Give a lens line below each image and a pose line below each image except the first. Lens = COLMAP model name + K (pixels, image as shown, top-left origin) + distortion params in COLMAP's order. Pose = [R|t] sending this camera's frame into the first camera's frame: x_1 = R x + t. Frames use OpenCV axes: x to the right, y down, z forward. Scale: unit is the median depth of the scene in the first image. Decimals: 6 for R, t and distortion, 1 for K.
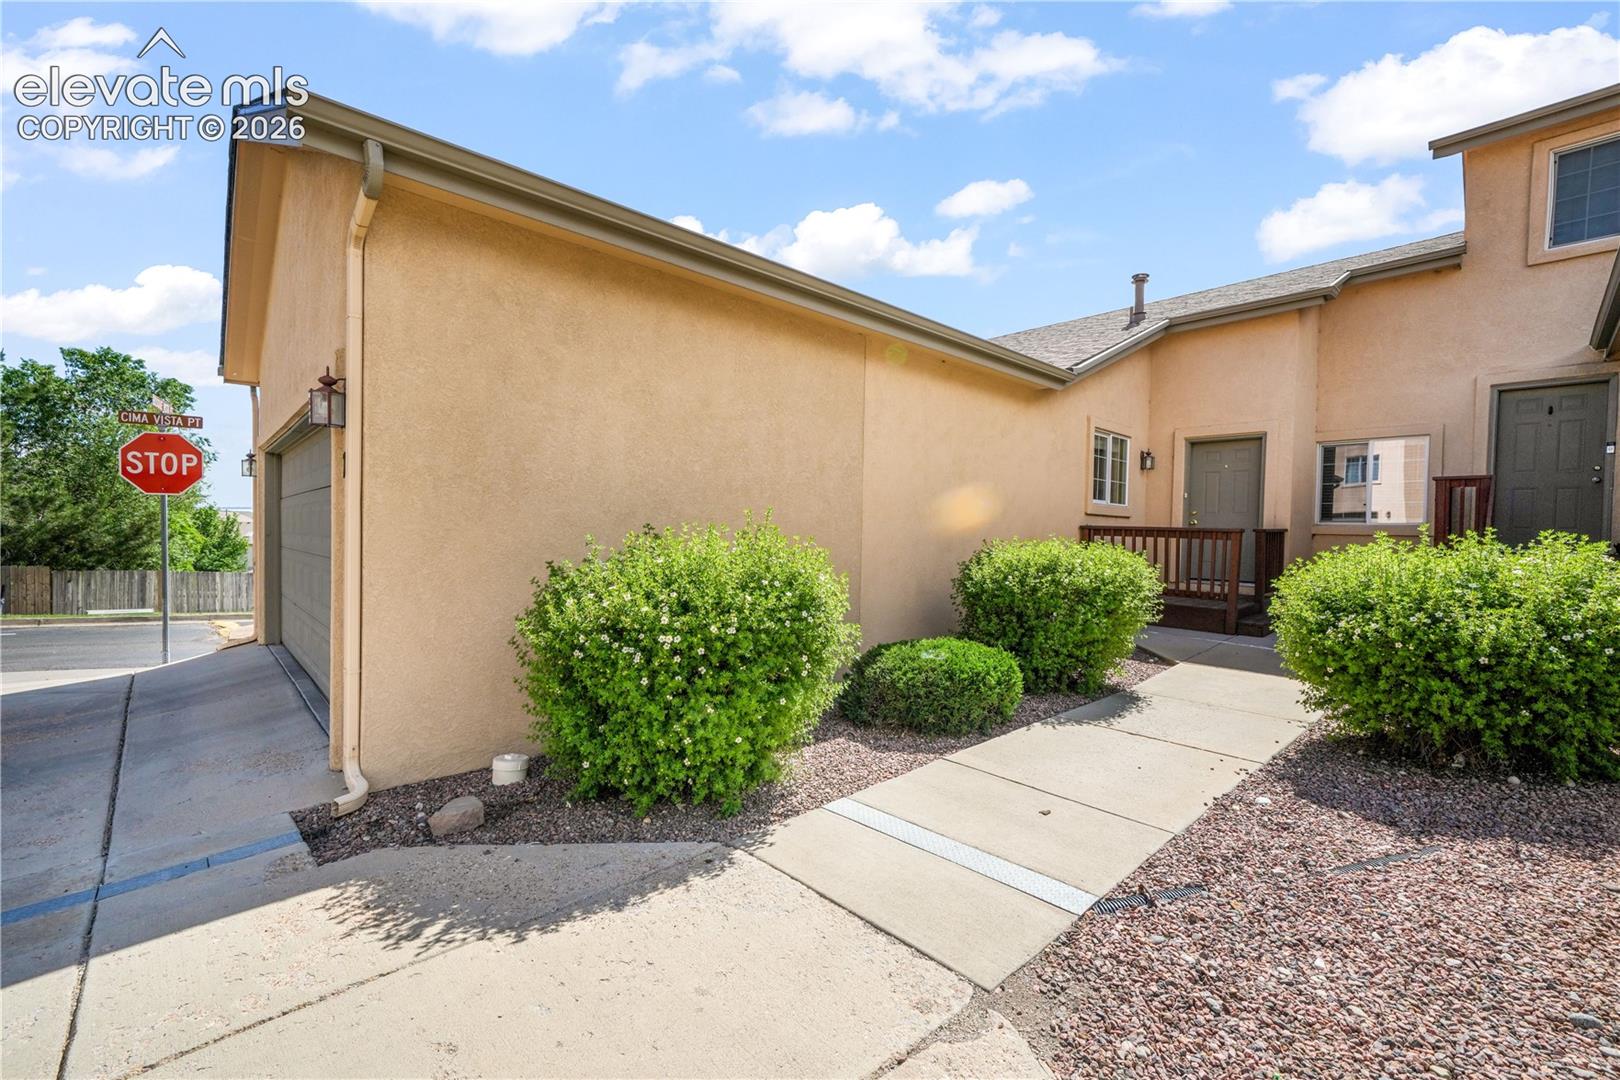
lens RADIAL K [[662.9, 0, 806.4], [0, 662.9, 545.9], [0, 0, 1]] dist [-0.000054, 0.001251]
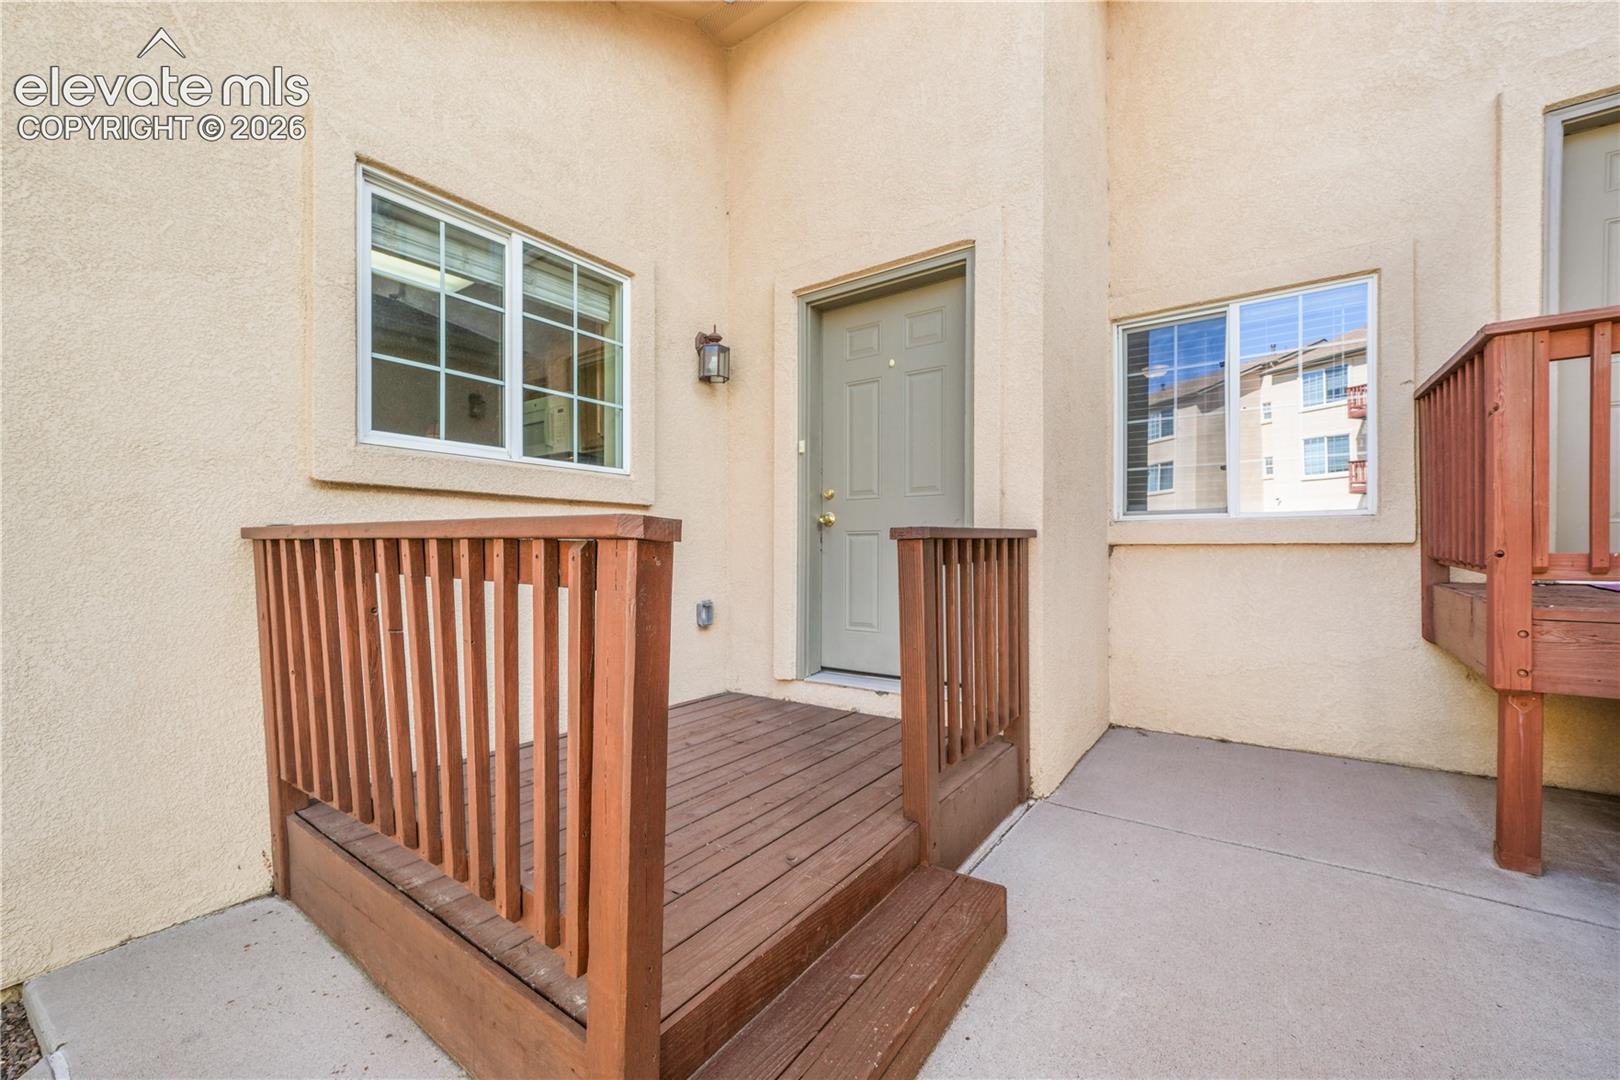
lens RADIAL K [[662.9, 0, 806.4], [0, 662.9, 545.9], [0, 0, 1]] dist [-0.000054, 0.001251]
pose [[0.979381, -0.022053, 0.200815, 0.539587], [0.024029, 0.999684, -0.007411, -0.019238], [-0.200588, 0.012083, 0.979601, 0.689204]]
